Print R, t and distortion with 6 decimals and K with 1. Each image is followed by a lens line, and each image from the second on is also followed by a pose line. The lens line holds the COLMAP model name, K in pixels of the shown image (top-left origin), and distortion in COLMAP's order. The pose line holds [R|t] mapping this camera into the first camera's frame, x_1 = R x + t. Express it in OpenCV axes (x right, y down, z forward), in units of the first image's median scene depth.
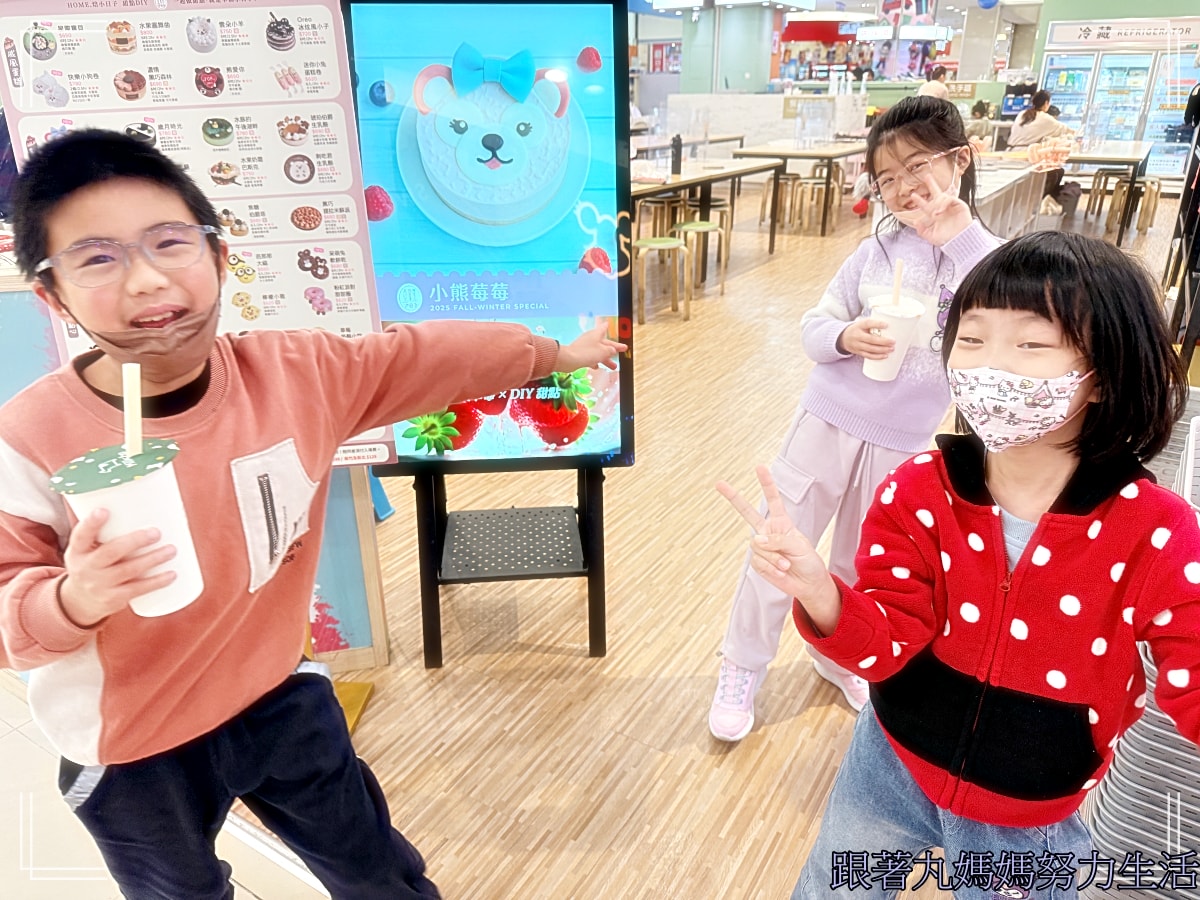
lens RADIAL K [[854.7, 0, 598.2], [0, 854.7, 440.7], [0, 0, 1]] dist [0.004611, -0.014179]
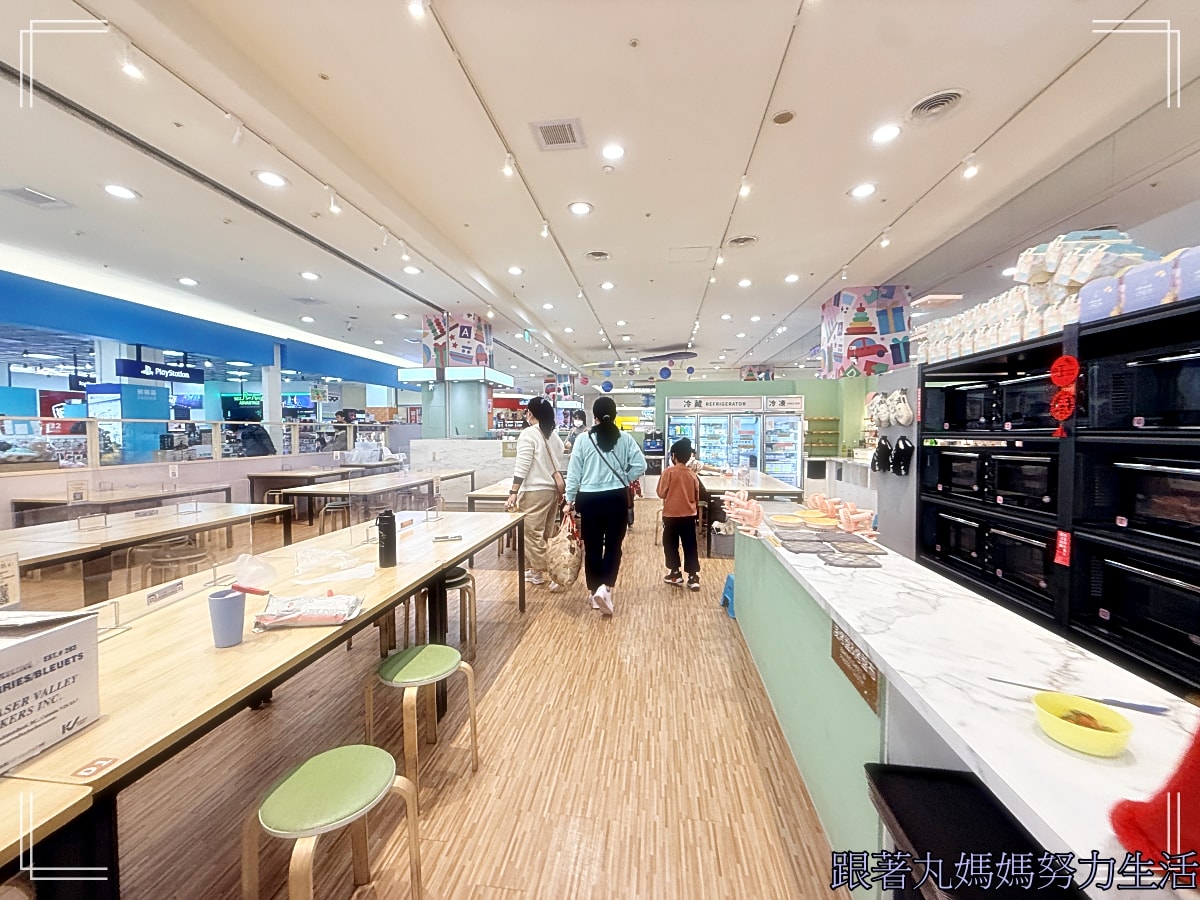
lens RADIAL K [[476.6, 0, 610.0], [0, 476.6, 450.1], [0, 0, 1]] dist [-0.001120, -0.000217]
pose [[0.900850, -0.013851, 0.433910, 0.022351], [0.162706, 0.937411, -0.307875, -0.066255], [-0.402488, 0.347949, 0.846720, 0.151565]]
